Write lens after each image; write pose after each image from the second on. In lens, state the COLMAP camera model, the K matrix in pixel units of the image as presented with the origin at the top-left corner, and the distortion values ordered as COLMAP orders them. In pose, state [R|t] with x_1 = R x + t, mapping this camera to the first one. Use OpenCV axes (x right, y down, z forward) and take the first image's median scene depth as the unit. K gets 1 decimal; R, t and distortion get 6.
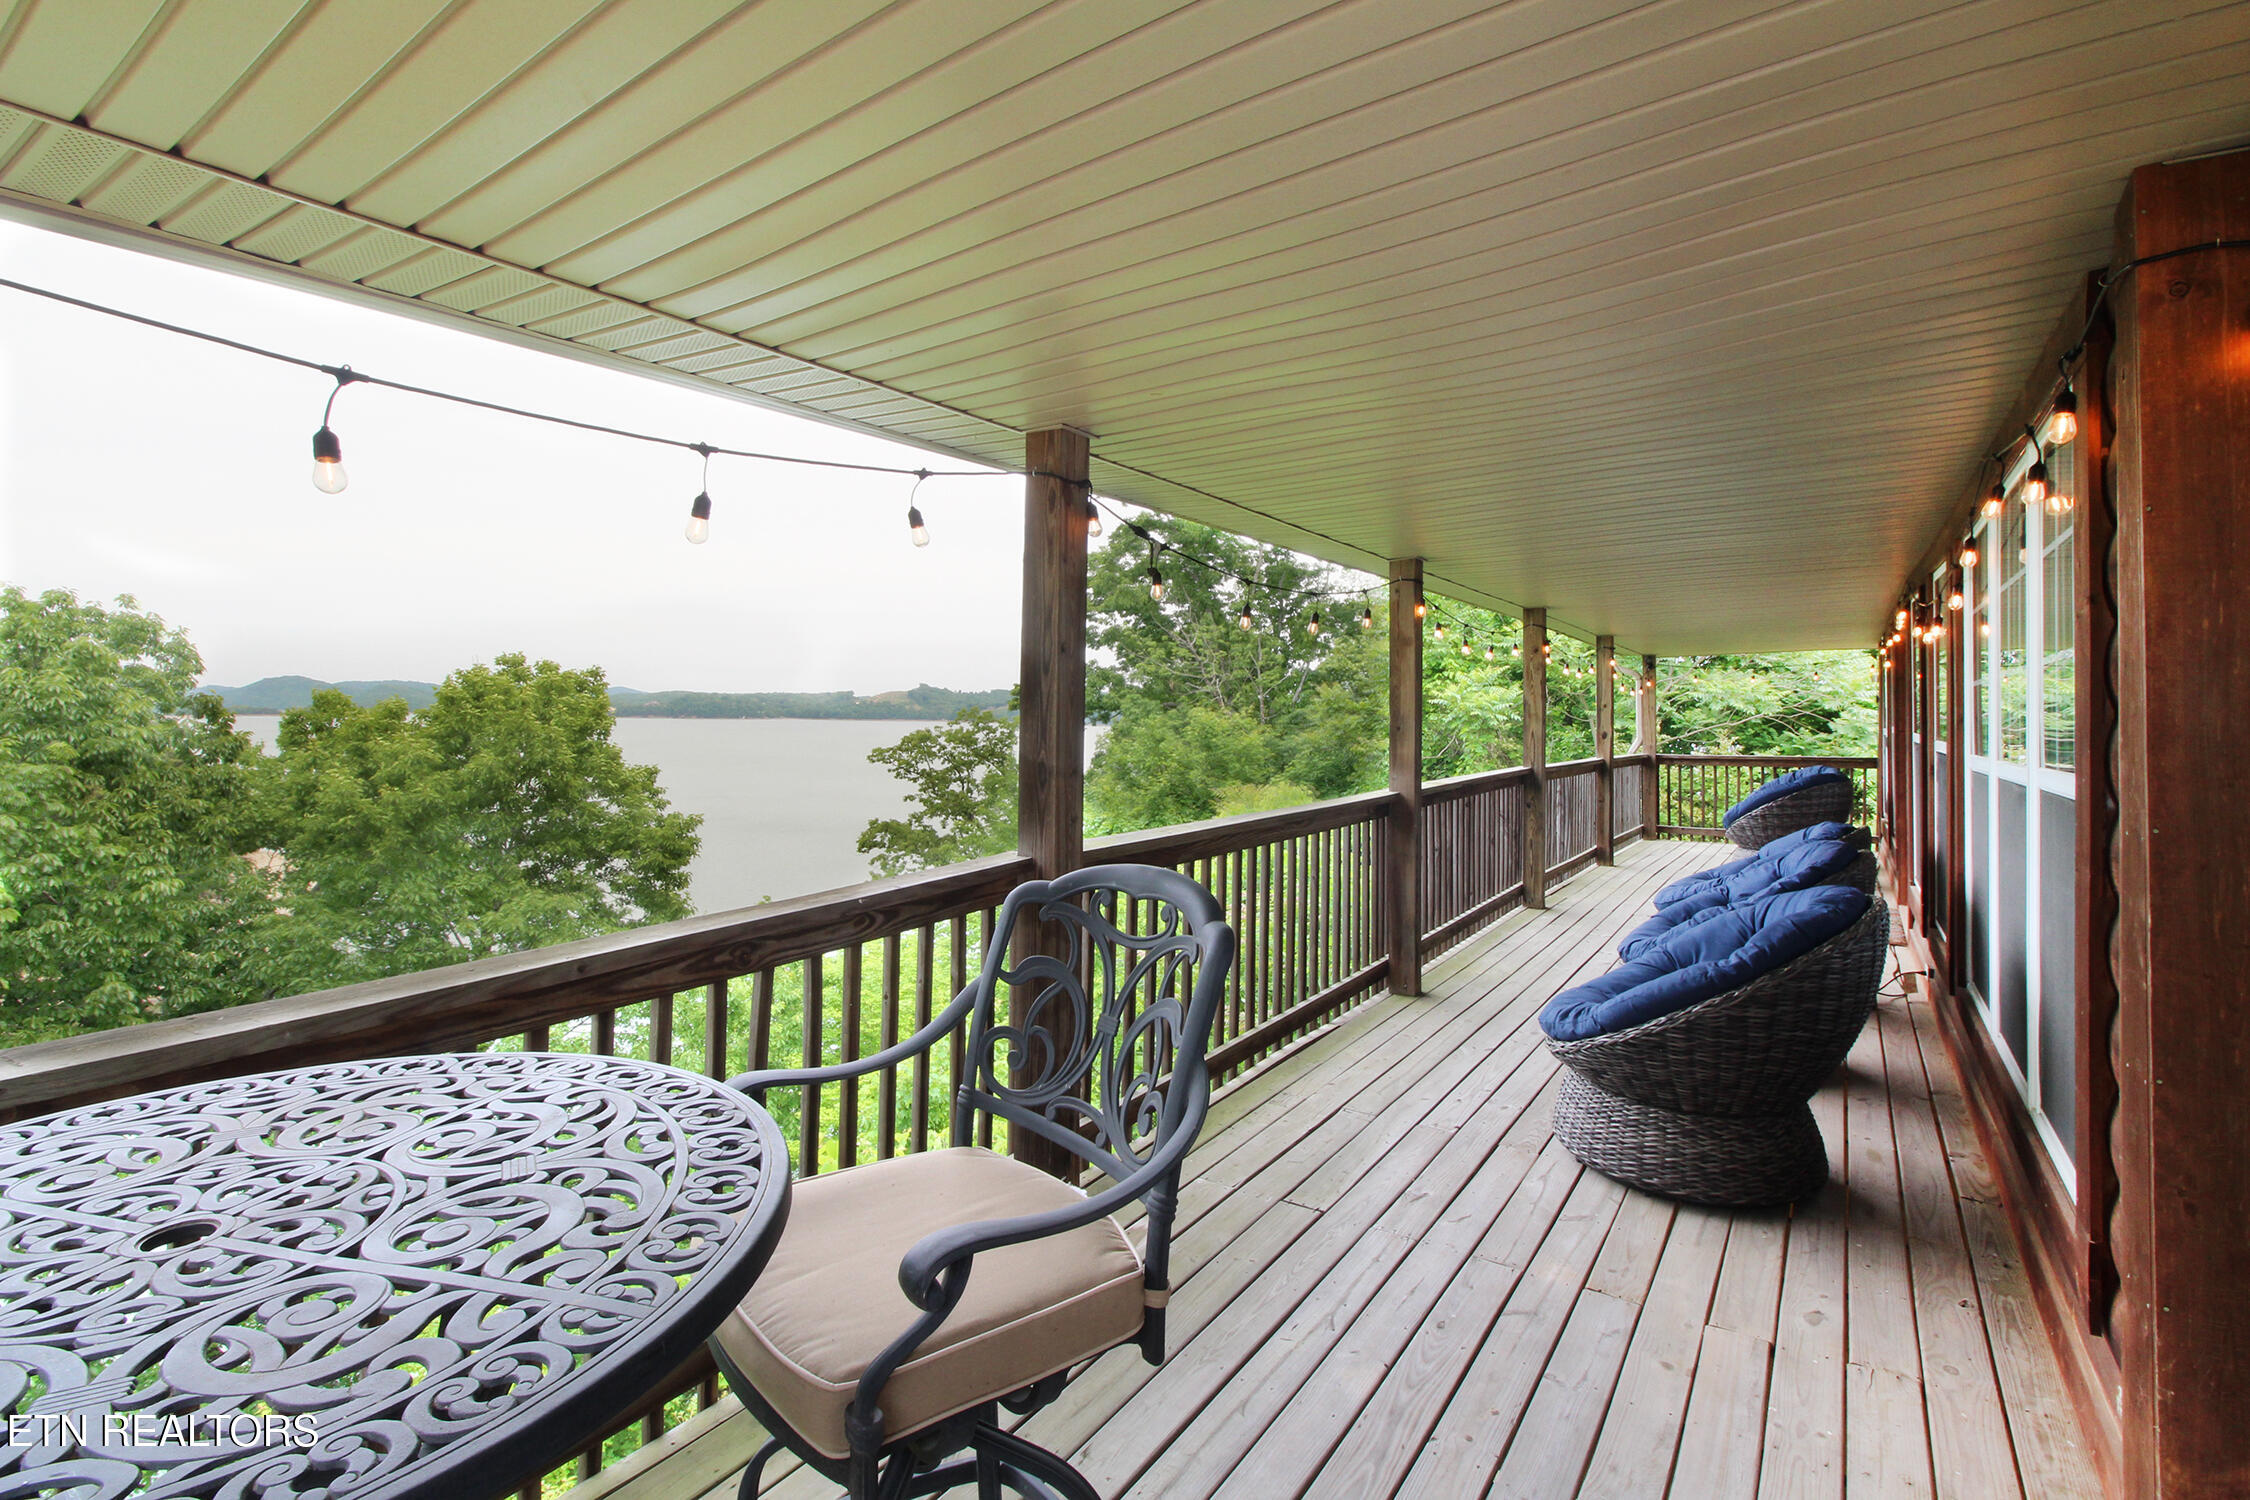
lens RADIAL K [[1053.6, 0, 1130.6], [0, 1053.6, 747.4], [0, 0, 1]] dist [-0.008241, -0.001104]
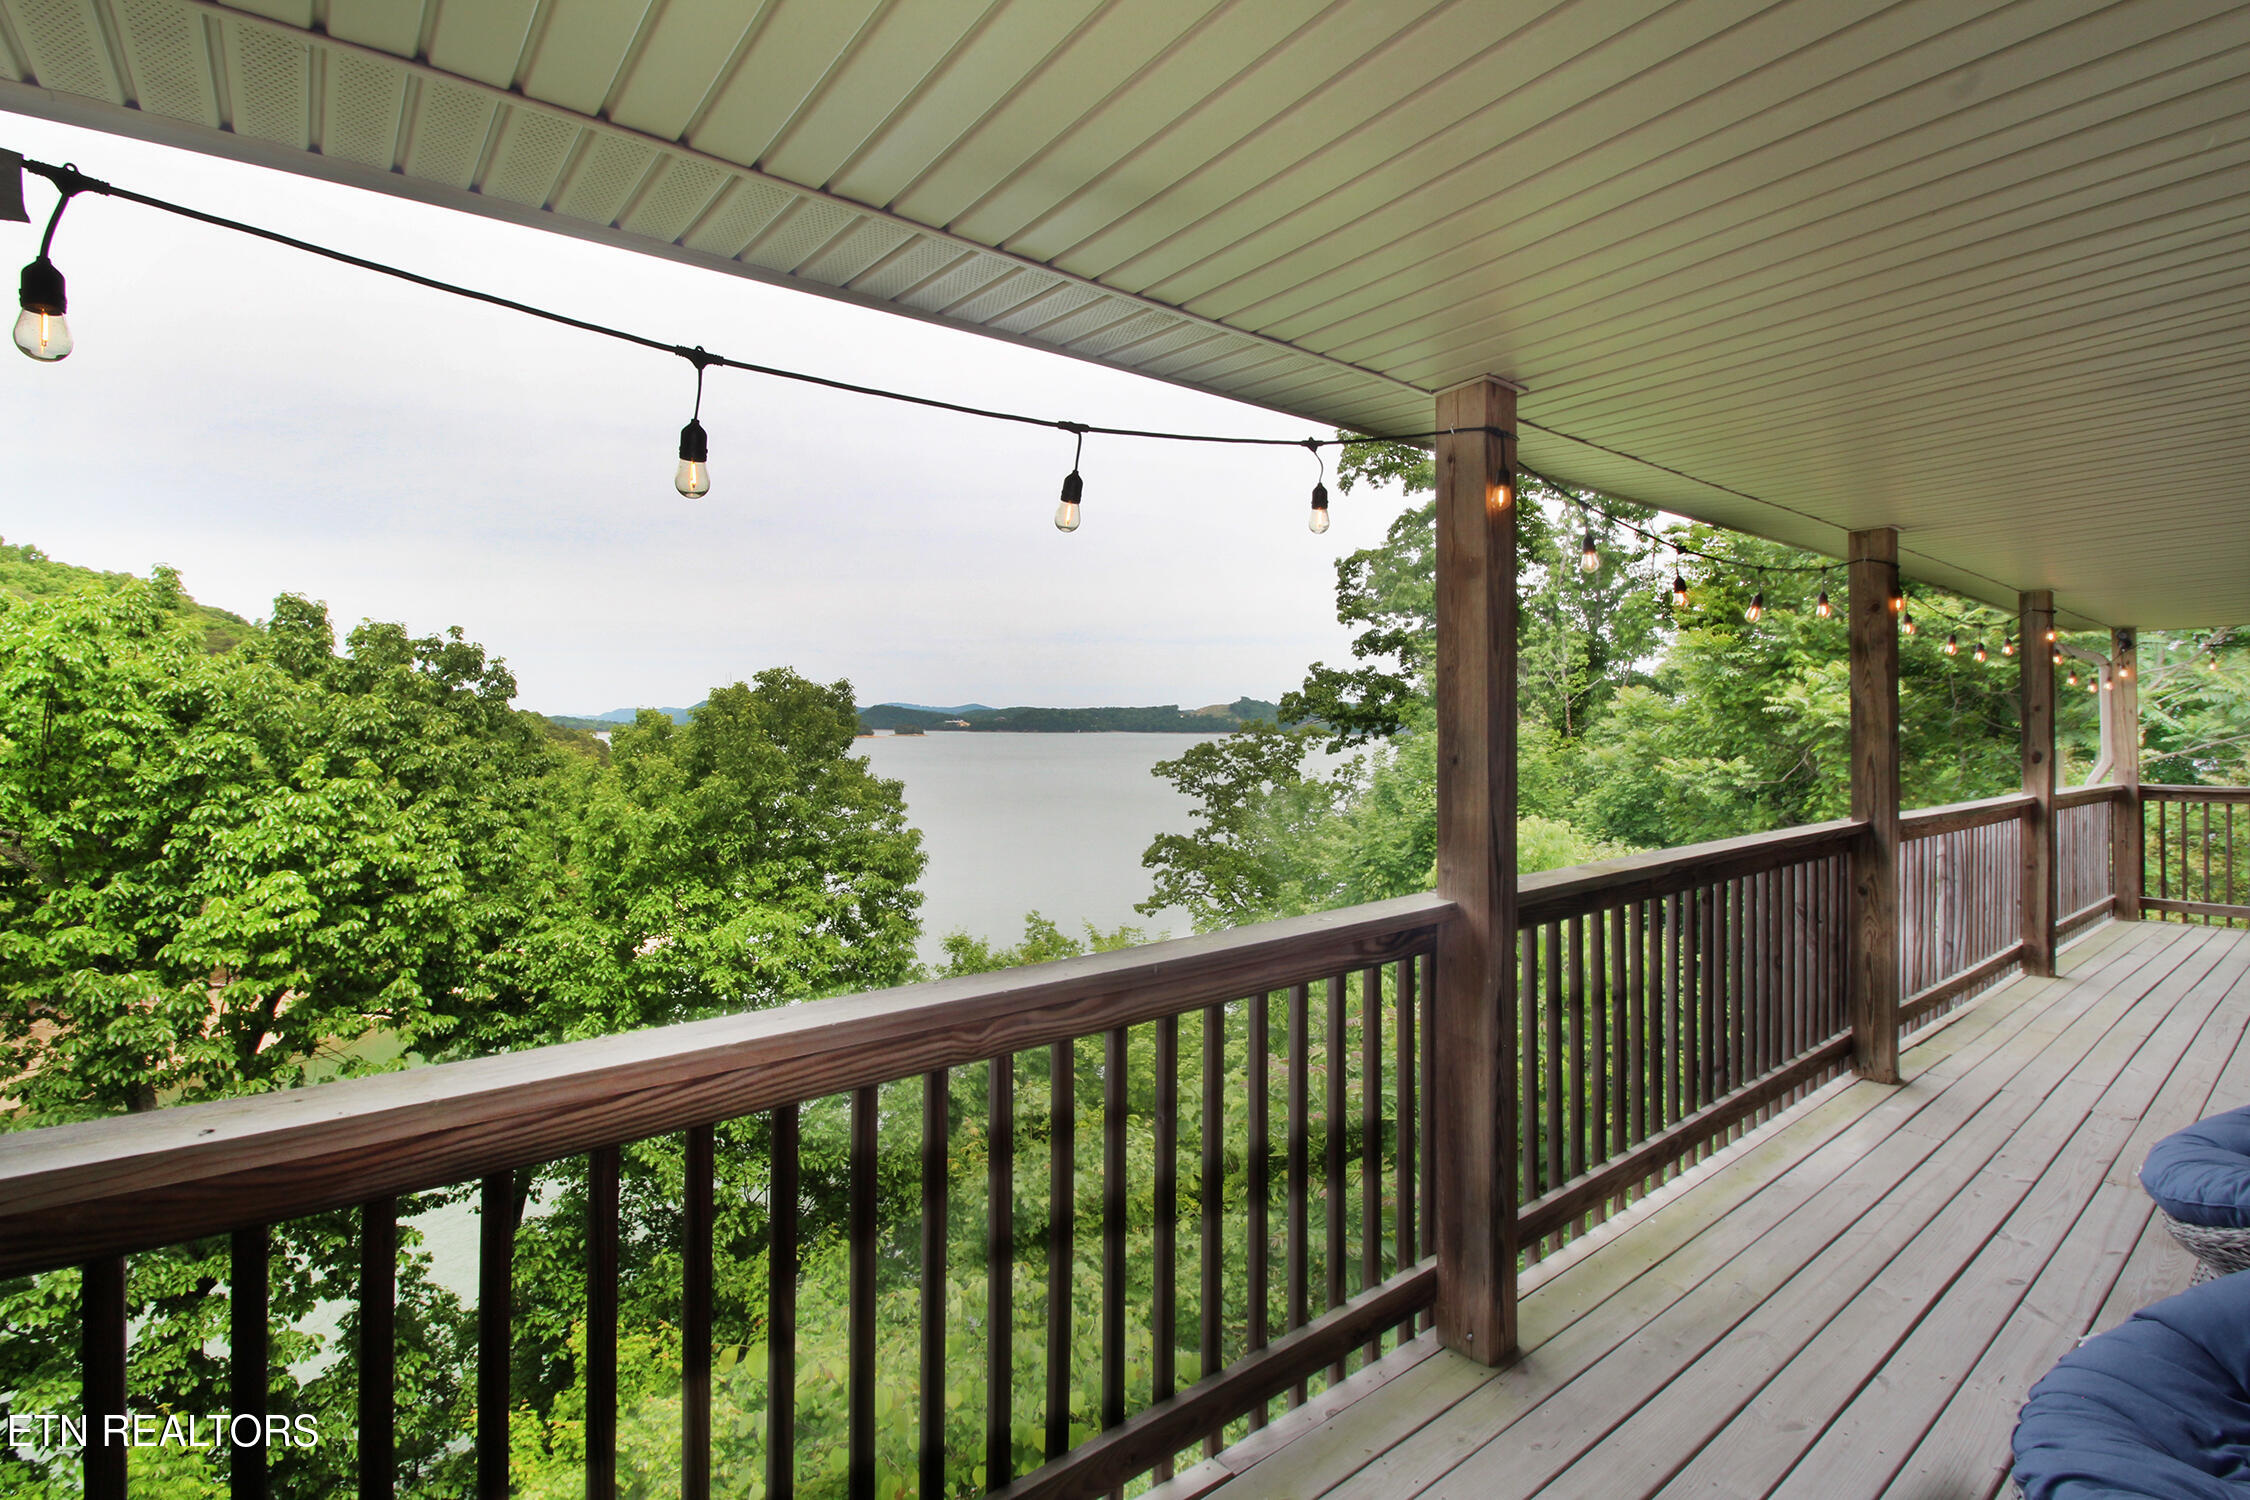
lens RADIAL K [[1053.6, 0, 1130.7], [0, 1053.6, 745.8], [0, 0, 1]] dist [-0.008241, -0.001104]
pose [[0.954943, -0.002365, -0.296781, 0.065258], [-0.001428, 0.999920, -0.012562, -0.005055], [0.296787, 0.012419, 0.954863, 0.133974]]
